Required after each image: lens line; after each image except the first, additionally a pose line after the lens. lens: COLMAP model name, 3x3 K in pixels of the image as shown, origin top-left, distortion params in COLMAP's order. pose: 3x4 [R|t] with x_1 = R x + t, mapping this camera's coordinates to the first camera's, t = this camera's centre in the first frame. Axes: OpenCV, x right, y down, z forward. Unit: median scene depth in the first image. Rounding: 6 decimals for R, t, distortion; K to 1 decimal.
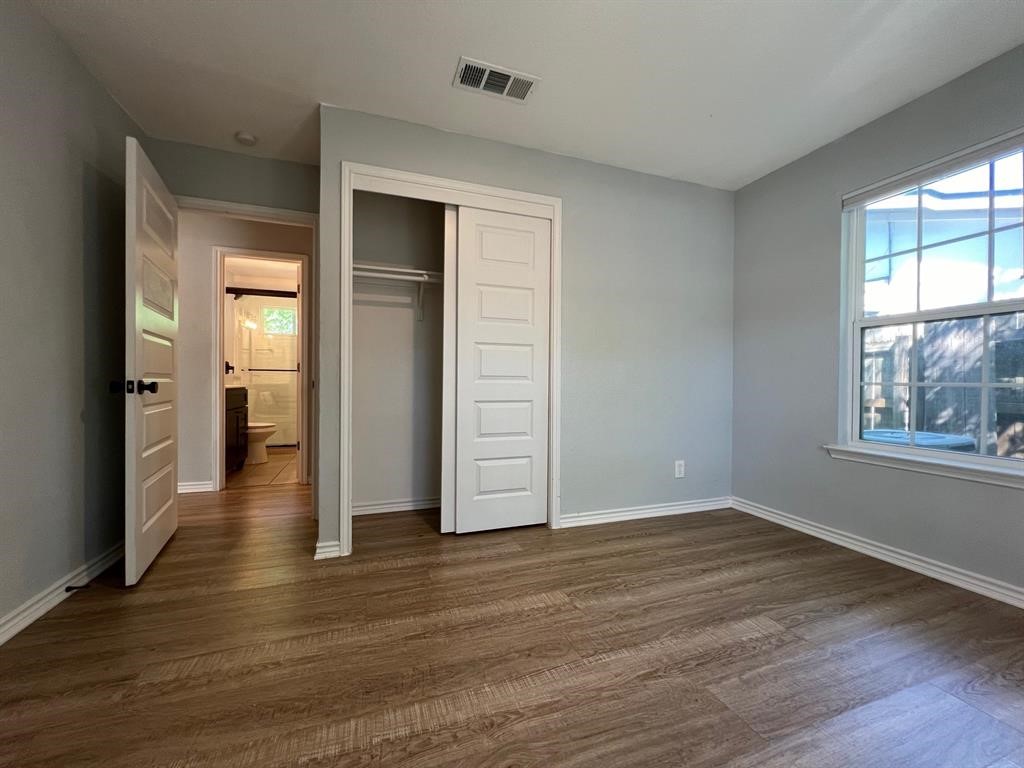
lens RADIAL K [[408.3, 0, 517.8], [0, 408.3, 381.1], [0, 0, 1]] dist [0.001906, 0.000240]
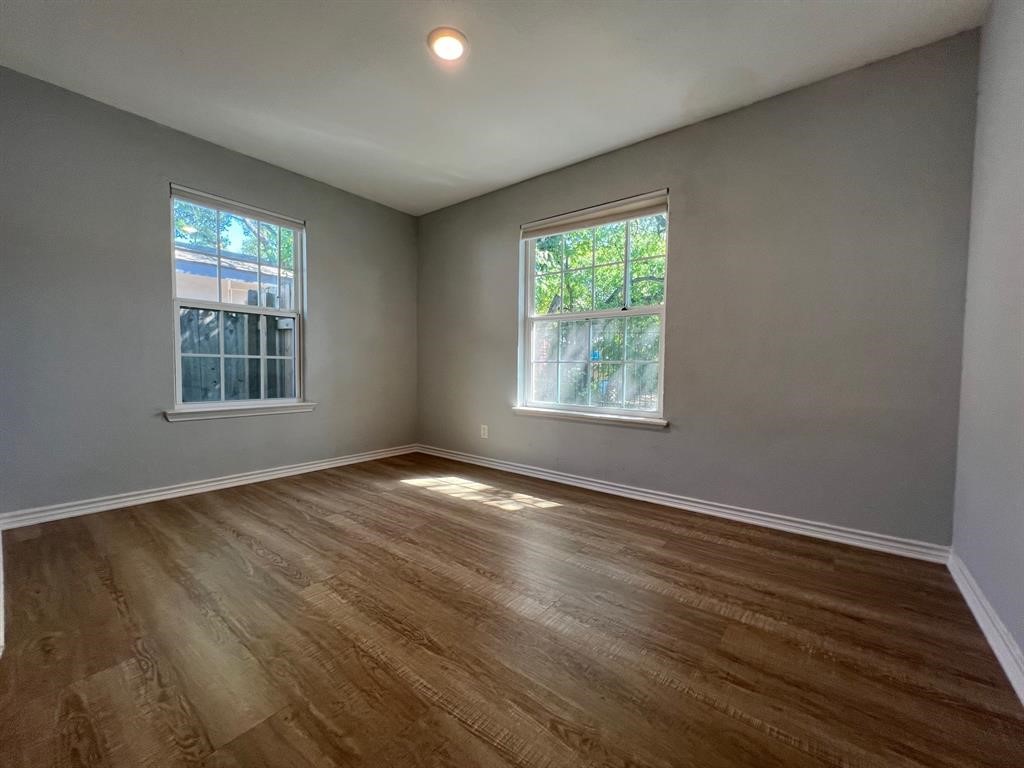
lens RADIAL K [[408.3, 0, 512.0], [0, 408.3, 386.3], [0, 0, 1]] dist [0.001906, 0.000240]
pose [[-0.518380, -0.050825, 0.853639, -0.918453], [-0.018625, 0.998666, 0.048150, 0.035666], [-0.854948, 0.009061, -0.518635, 1.154976]]
